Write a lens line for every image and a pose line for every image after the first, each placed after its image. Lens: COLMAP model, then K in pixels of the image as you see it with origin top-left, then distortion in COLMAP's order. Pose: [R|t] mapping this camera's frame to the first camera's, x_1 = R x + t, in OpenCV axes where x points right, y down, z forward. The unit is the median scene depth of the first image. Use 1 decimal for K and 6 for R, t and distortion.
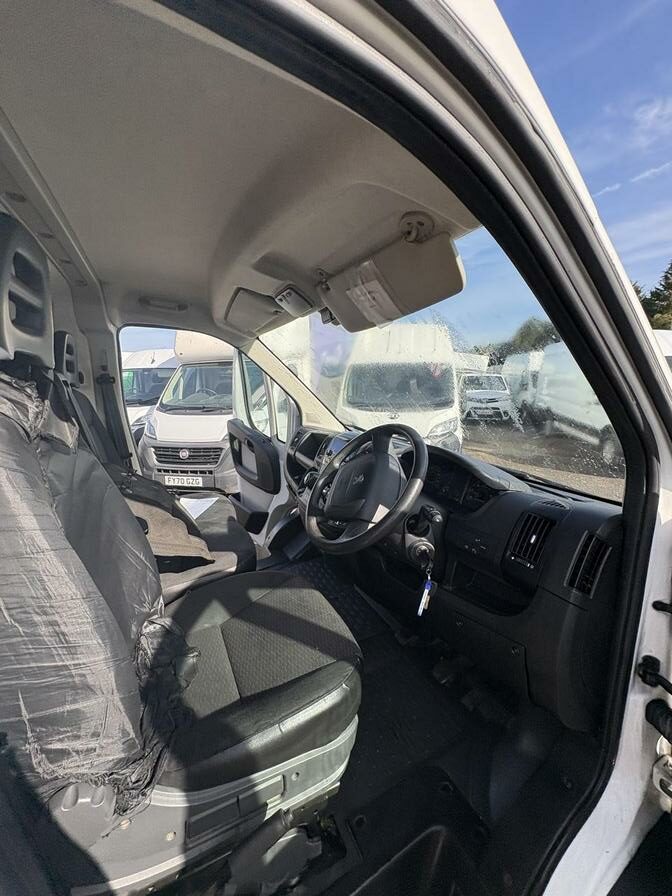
lens RADIAL K [[369.8, 0, 336.1], [0, 369.8, 452.5], [0, 0, 1]] dist [0.002008, -0.000026]
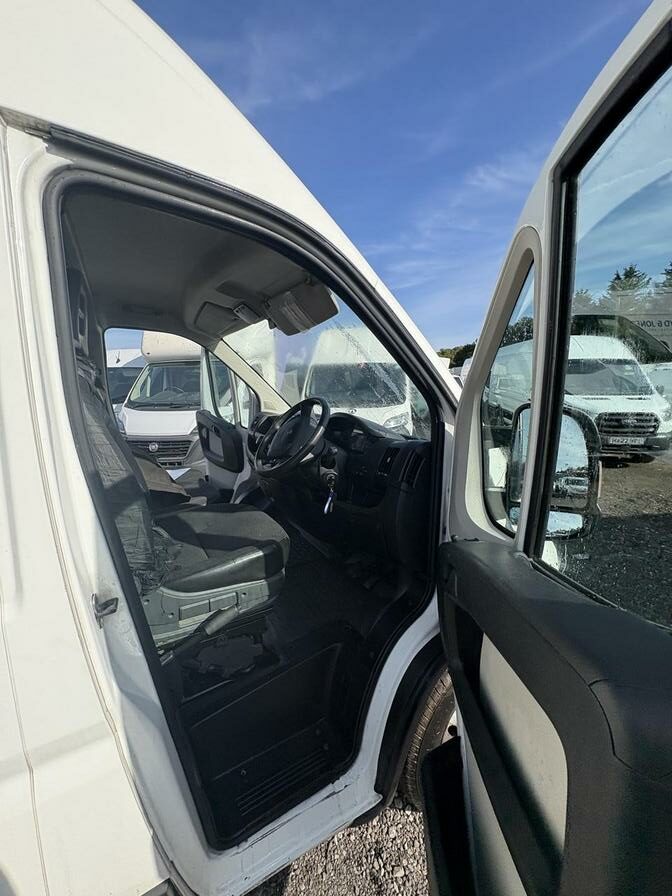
lens RADIAL K [[369.0, 0, 336.0], [0, 369.0, 448.0], [0, 0, 1]] dist [0.022022, 0.000009]
pose [[0.996641, -0.014658, 0.080576, 0.045658], [0.016064, 0.999729, -0.016825, 0.057950], [-0.080307, 0.018063, 0.996606, -0.184128]]
